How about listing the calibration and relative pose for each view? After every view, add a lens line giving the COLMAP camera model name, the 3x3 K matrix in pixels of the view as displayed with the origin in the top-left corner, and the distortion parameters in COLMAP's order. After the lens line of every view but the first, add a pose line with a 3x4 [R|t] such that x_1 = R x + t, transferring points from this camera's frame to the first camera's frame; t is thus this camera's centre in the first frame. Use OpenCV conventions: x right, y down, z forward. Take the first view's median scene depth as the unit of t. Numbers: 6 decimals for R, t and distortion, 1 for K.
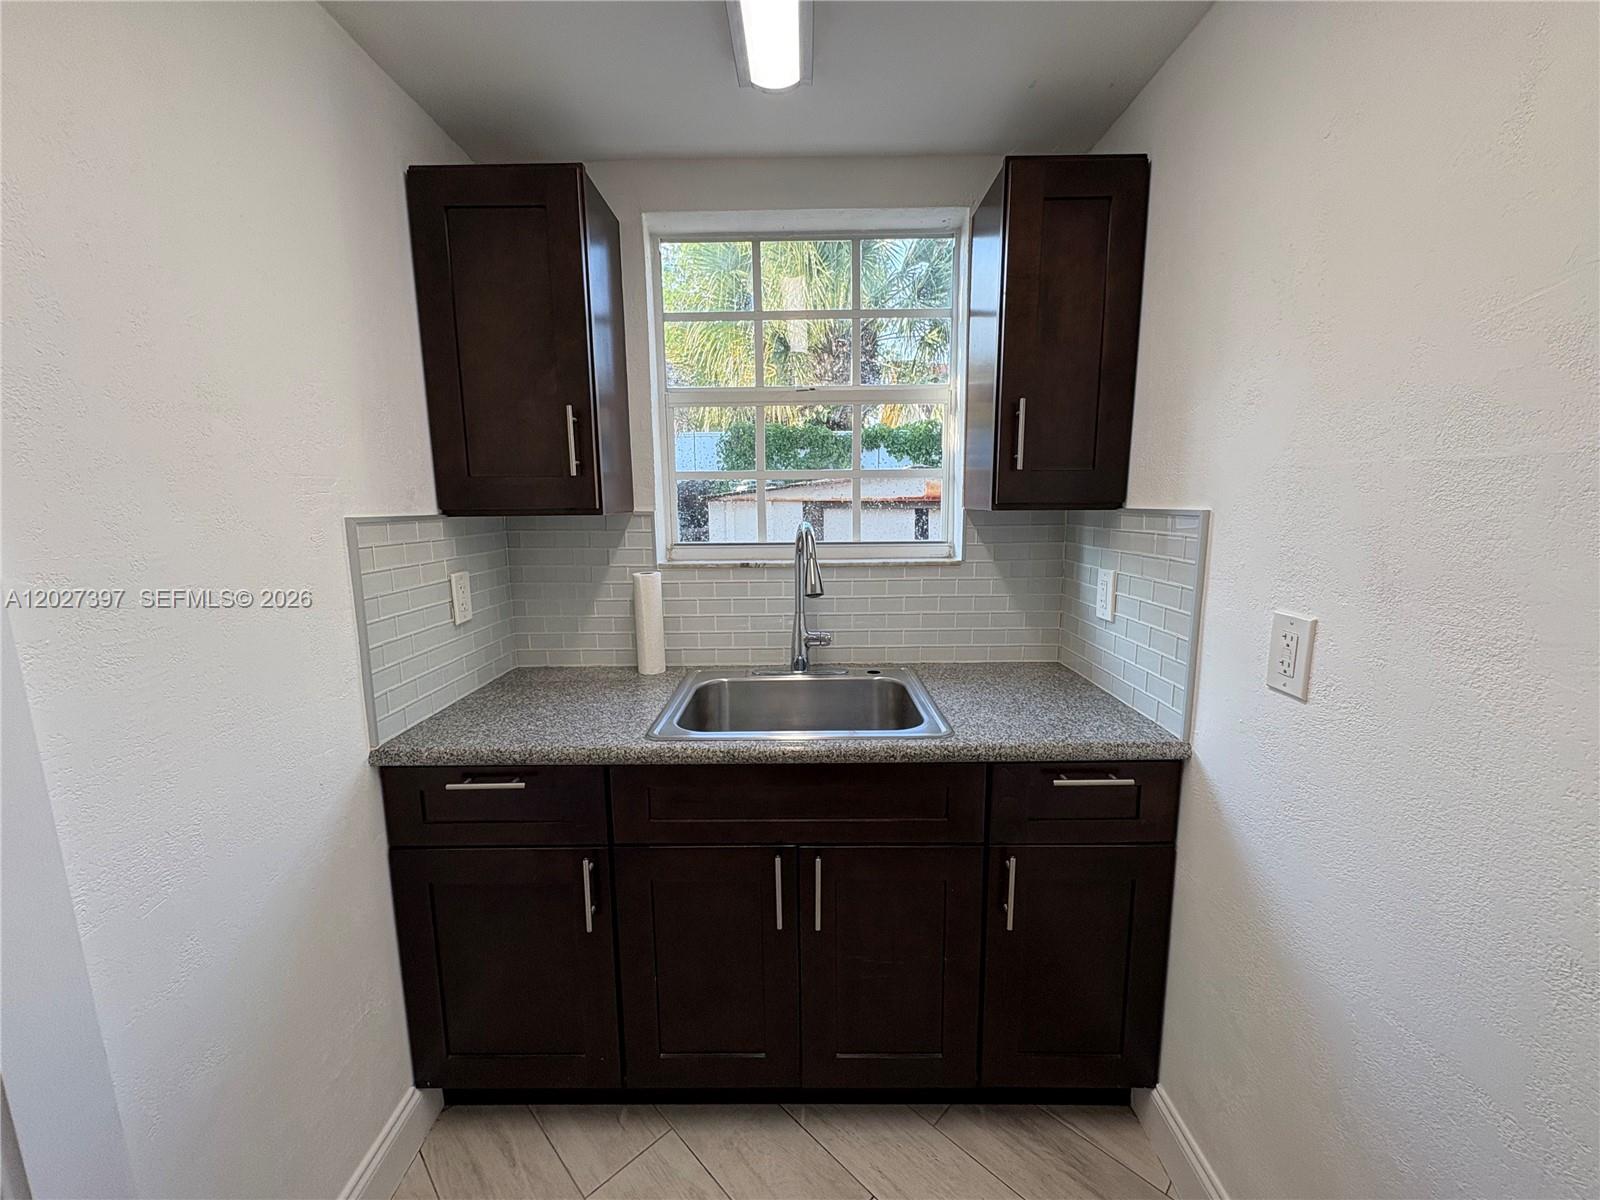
lens RADIAL K [[637.1, 0, 800.0], [0, 637.1, 600.0], [0, 0, 1]] dist [-0.000980, -0.000192]
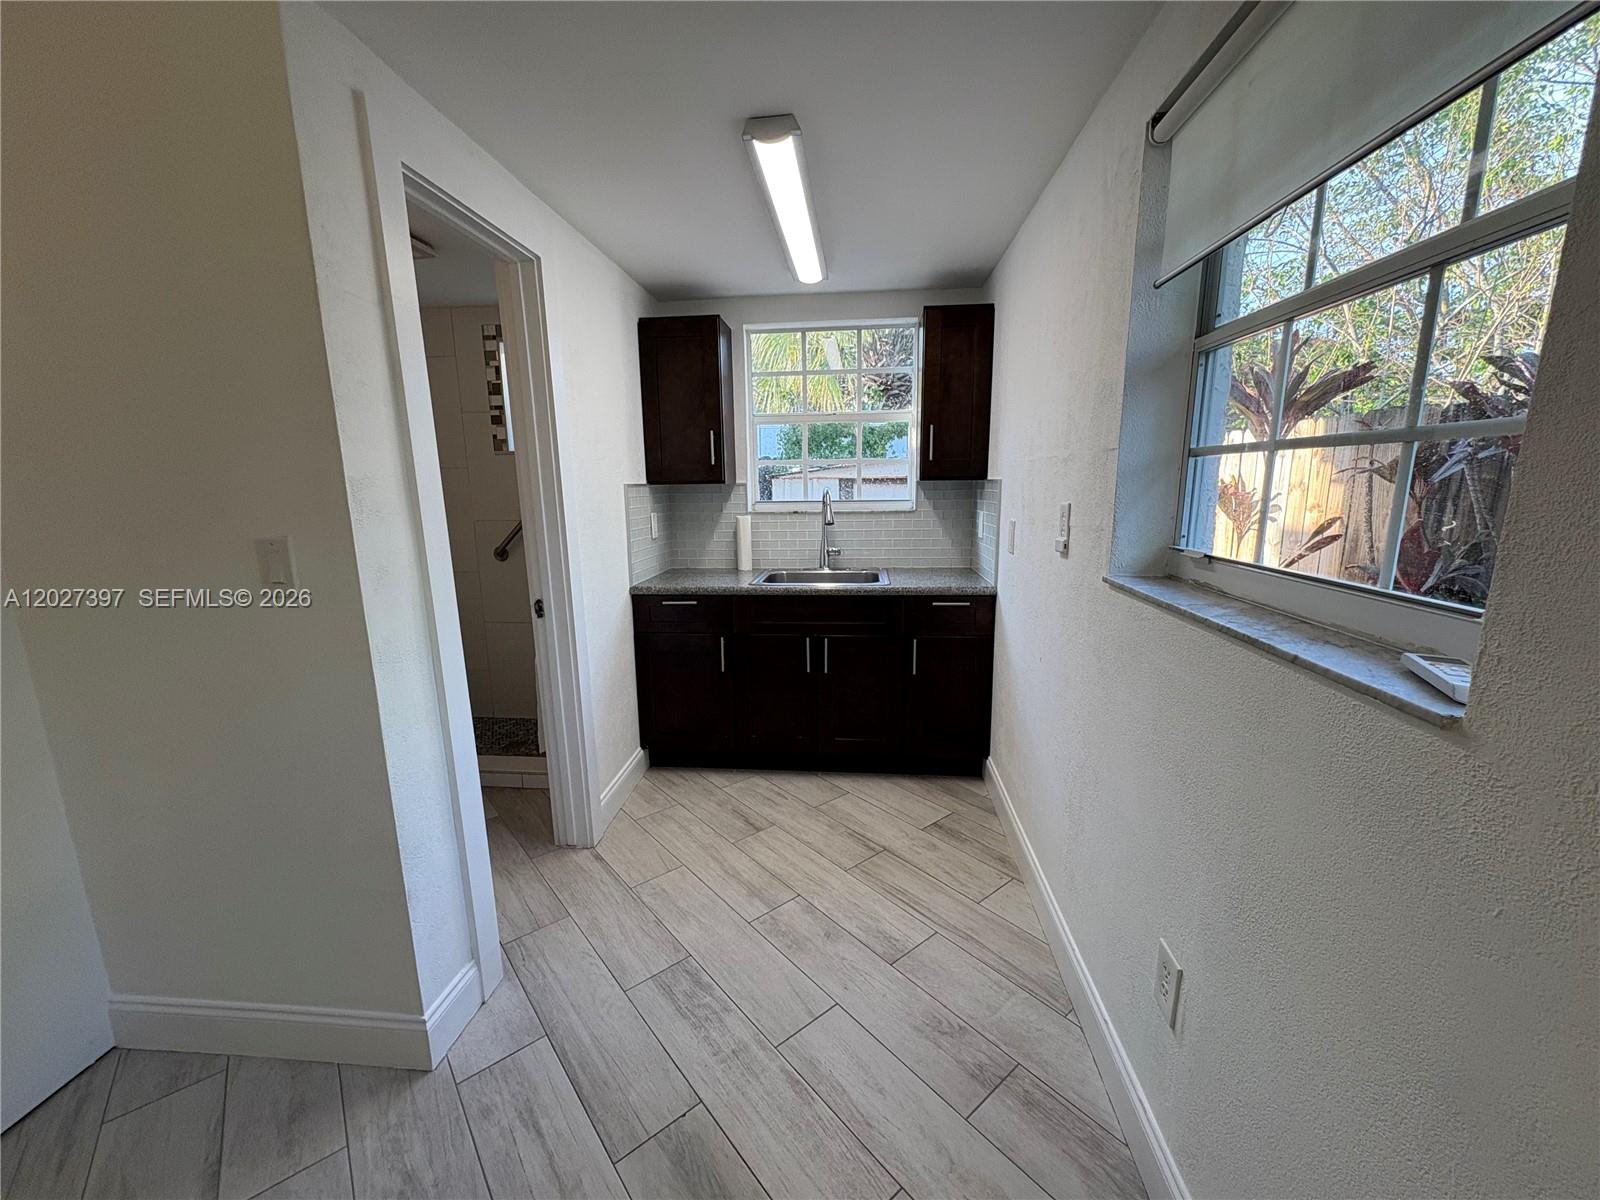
lens RADIAL K [[637.1, 0, 800.0], [0, 637.1, 600.0], [0, 0, 1]] dist [-0.000980, -0.000192]
pose [[0.996078, 0.013033, -0.087520, 0.093156], [-0.010514, 0.999519, 0.029187, 0.148890], [0.087858, -0.028152, 0.995735, -0.859175]]
